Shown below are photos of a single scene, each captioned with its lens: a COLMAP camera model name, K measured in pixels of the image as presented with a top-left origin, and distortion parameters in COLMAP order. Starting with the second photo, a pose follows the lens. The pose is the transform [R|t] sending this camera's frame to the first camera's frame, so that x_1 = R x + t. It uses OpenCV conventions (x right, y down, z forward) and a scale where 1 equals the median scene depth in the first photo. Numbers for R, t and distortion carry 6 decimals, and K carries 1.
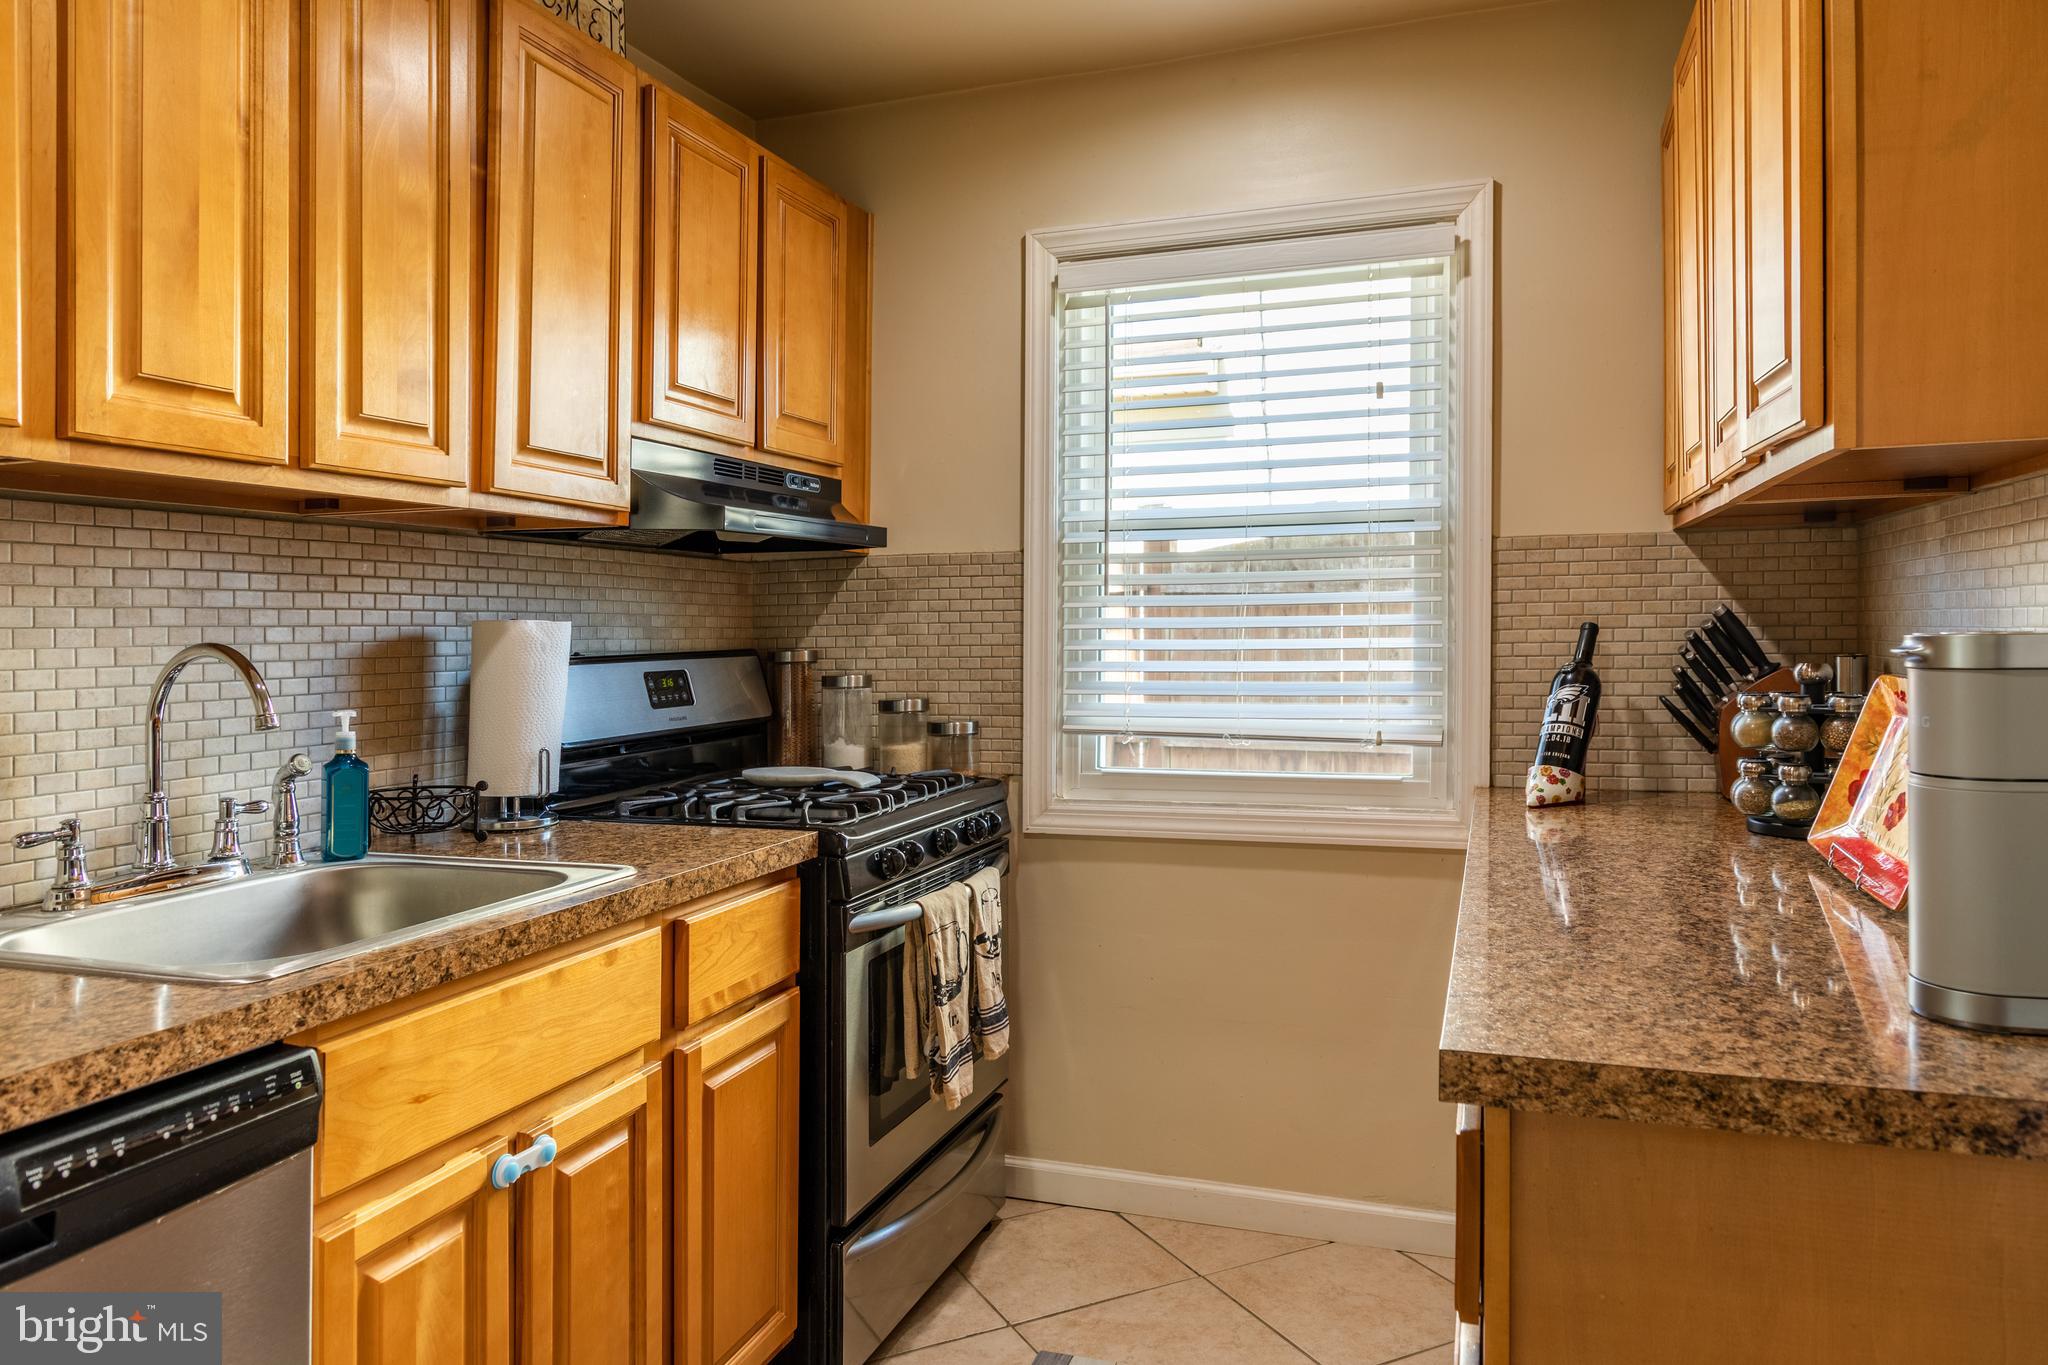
lens RADIAL K [[1397.9, 0, 1028.9], [0, 1397.9, 594.0], [0, 0, 1]] dist [-0.002855, -0.000624]
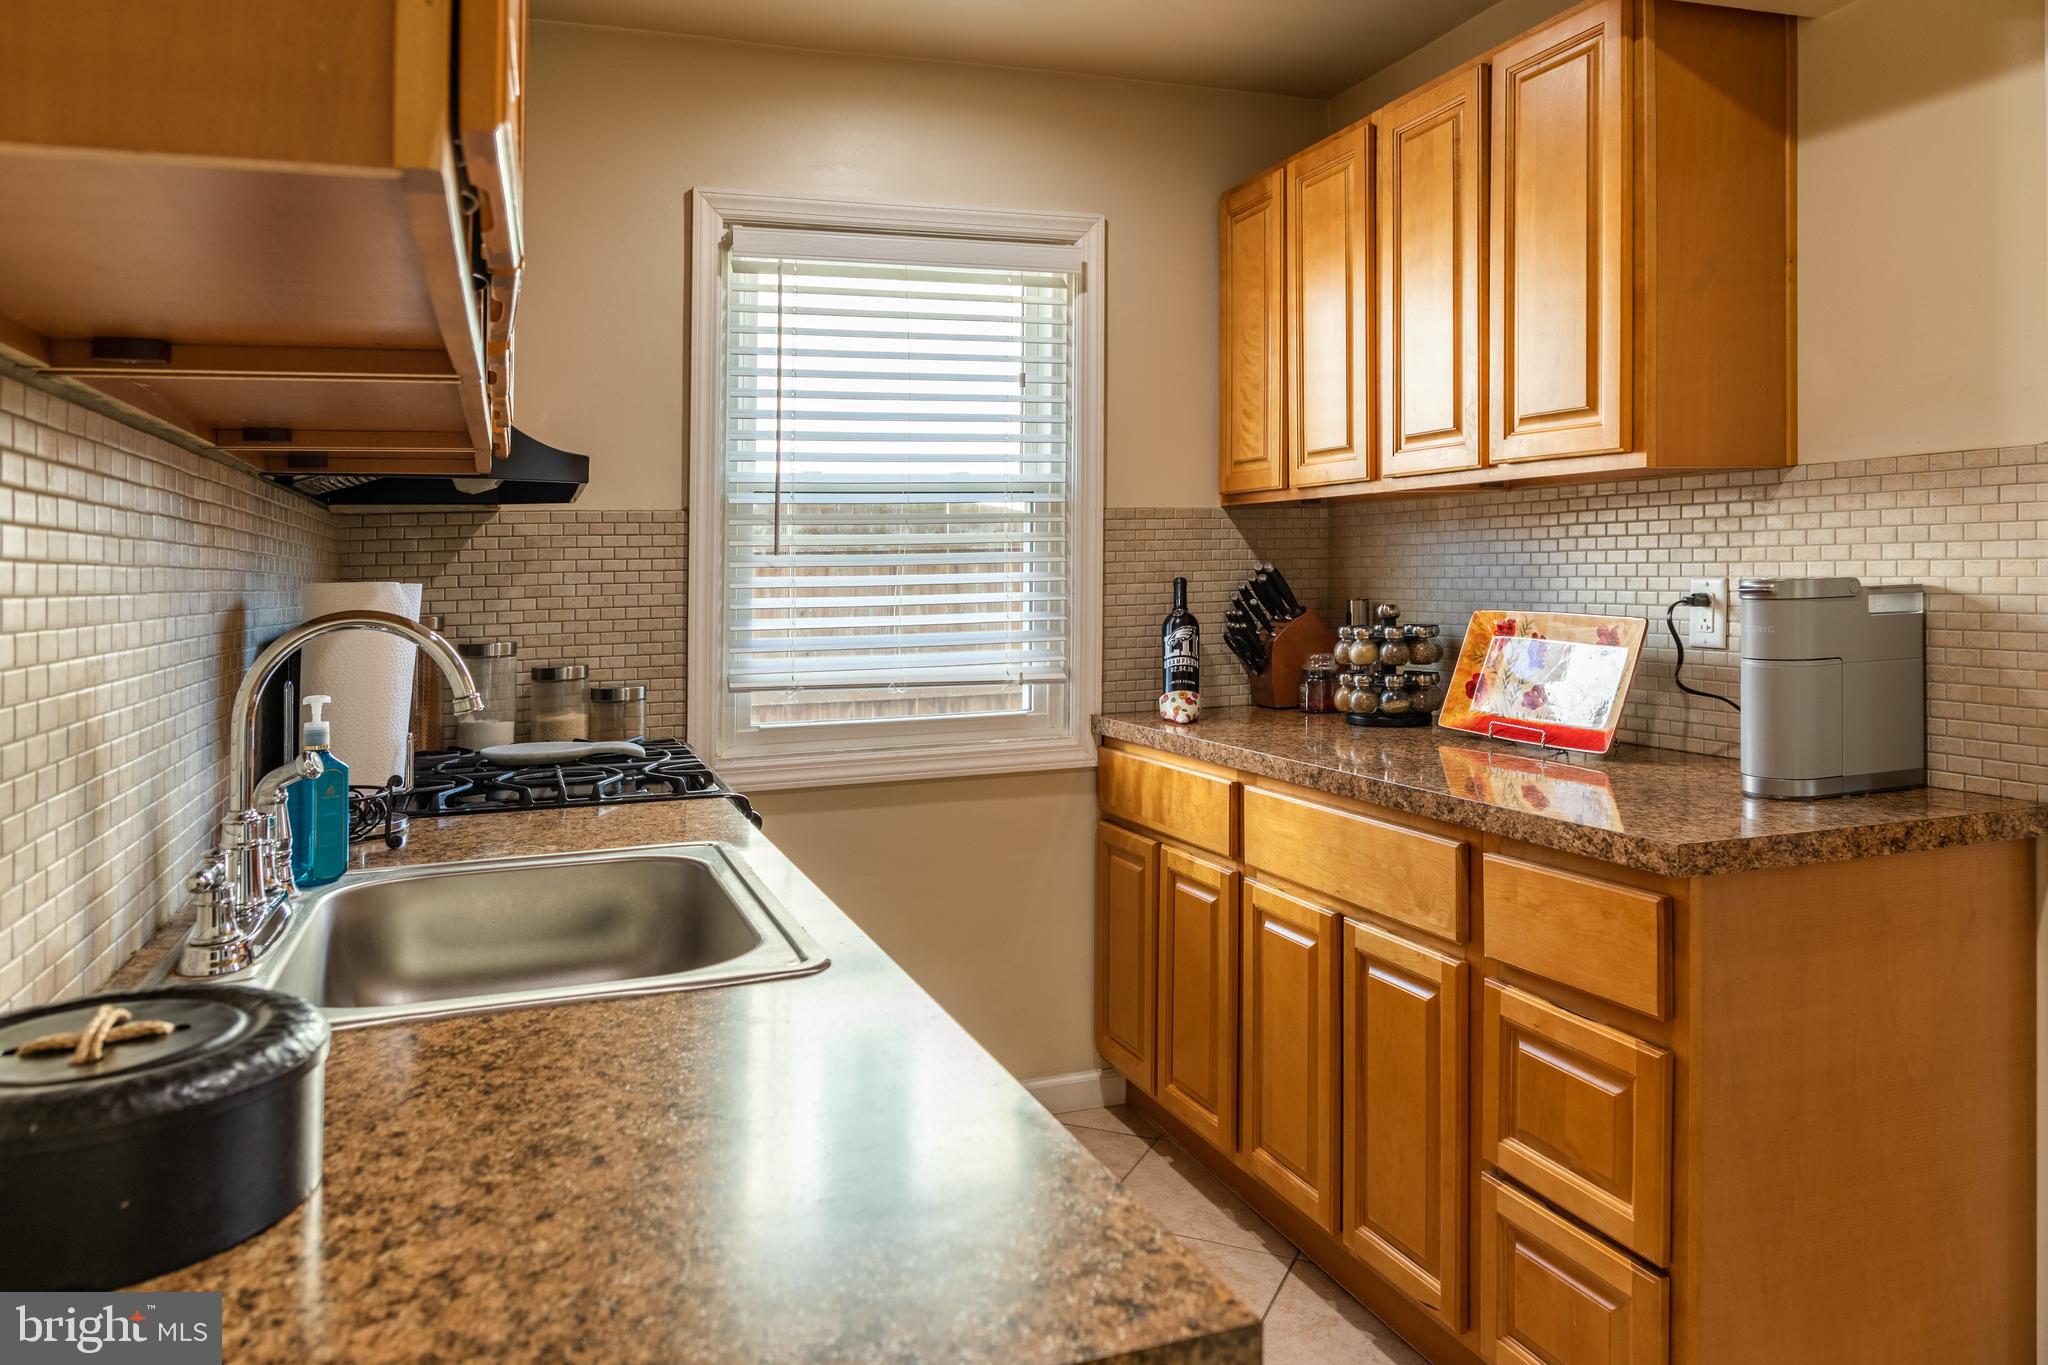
lens RADIAL K [[1397.9, 0, 1032.3], [0, 1397.9, 539.0], [0, 0, 1]] dist [-0.002855, -0.000624]
pose [[0.782176, 0.010231, 0.622974, -0.466401], [-0.003073, 0.999916, -0.012564, 0.001406], [-0.623050, 0.007914, 0.782142, 0.082059]]
